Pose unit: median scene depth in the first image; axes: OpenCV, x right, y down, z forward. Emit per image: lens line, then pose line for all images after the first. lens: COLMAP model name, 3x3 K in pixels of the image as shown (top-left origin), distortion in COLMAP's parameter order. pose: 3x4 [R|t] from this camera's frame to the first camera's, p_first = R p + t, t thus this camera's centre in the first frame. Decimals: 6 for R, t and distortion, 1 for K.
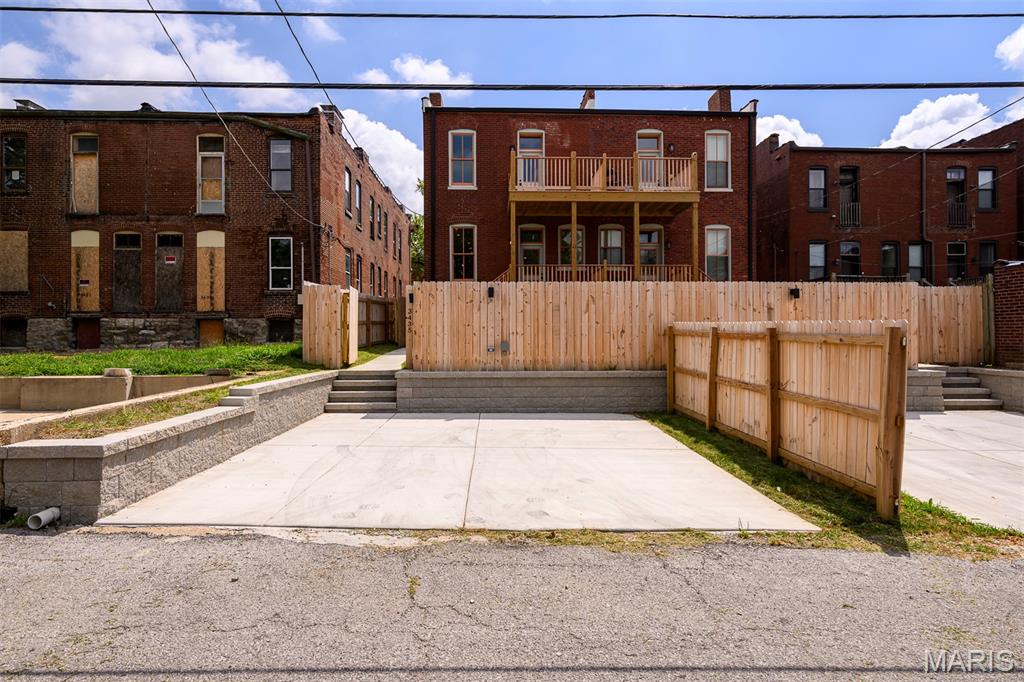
lens RADIAL K [[556.4, 0, 510.4], [0, 556.4, 335.7], [0, 0, 1]] dist [-0.000005, -0.001831]
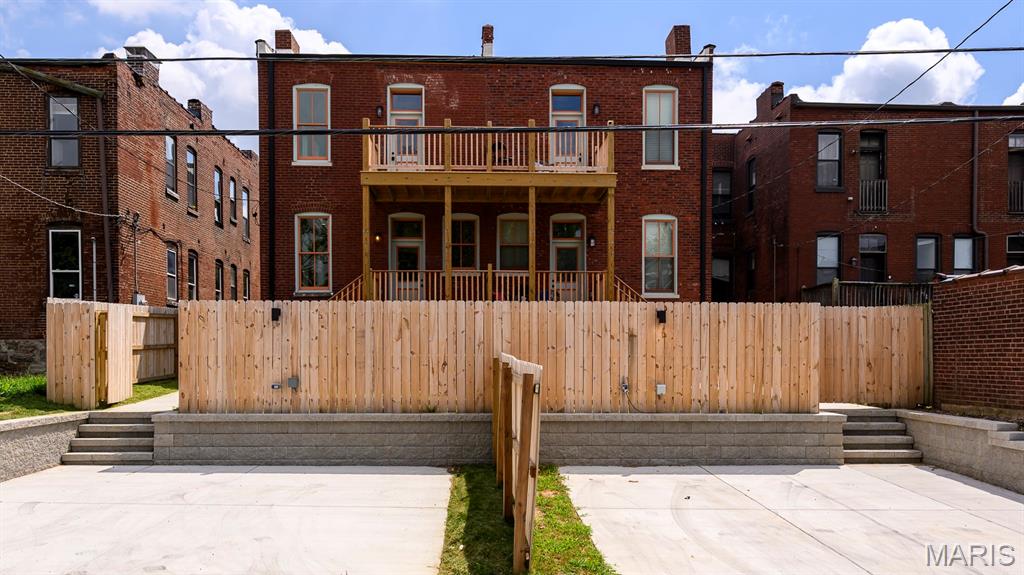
lens RADIAL K [[830.3, 0, 513.3], [0, 830.3, 373.4], [0, 0, 1]] dist [-0.004348, 0.008527]
pose [[0.999965, 0.003098, 0.007779, 0.176478], [-0.003274, 0.999738, 0.022671, -0.012846], [-0.007706, -0.022695, 0.999713, -0.112899]]
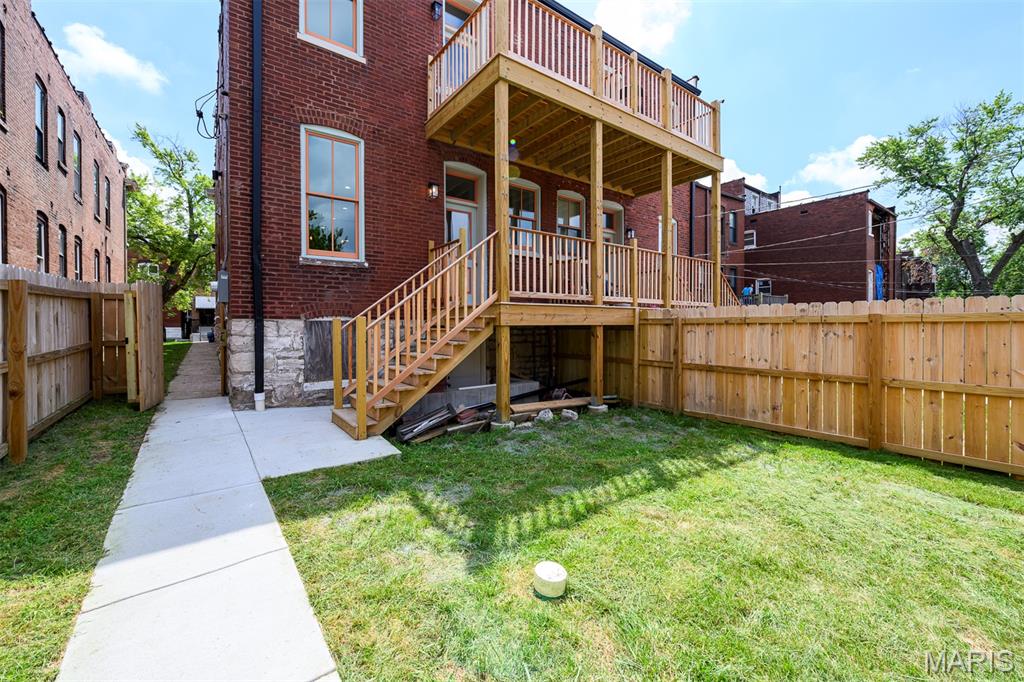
lens RADIAL K [[411.2, 0, 505.6], [0, 411.2, 325.8], [0, 0, 1]] dist [0.001188, -0.000078]
pose [[0.827148, 0.001558, 0.561982, -0.159411], [-0.001672, 0.999999, -0.000310, -0.041935], [-0.561981, -0.000683, 0.827150, 0.656019]]
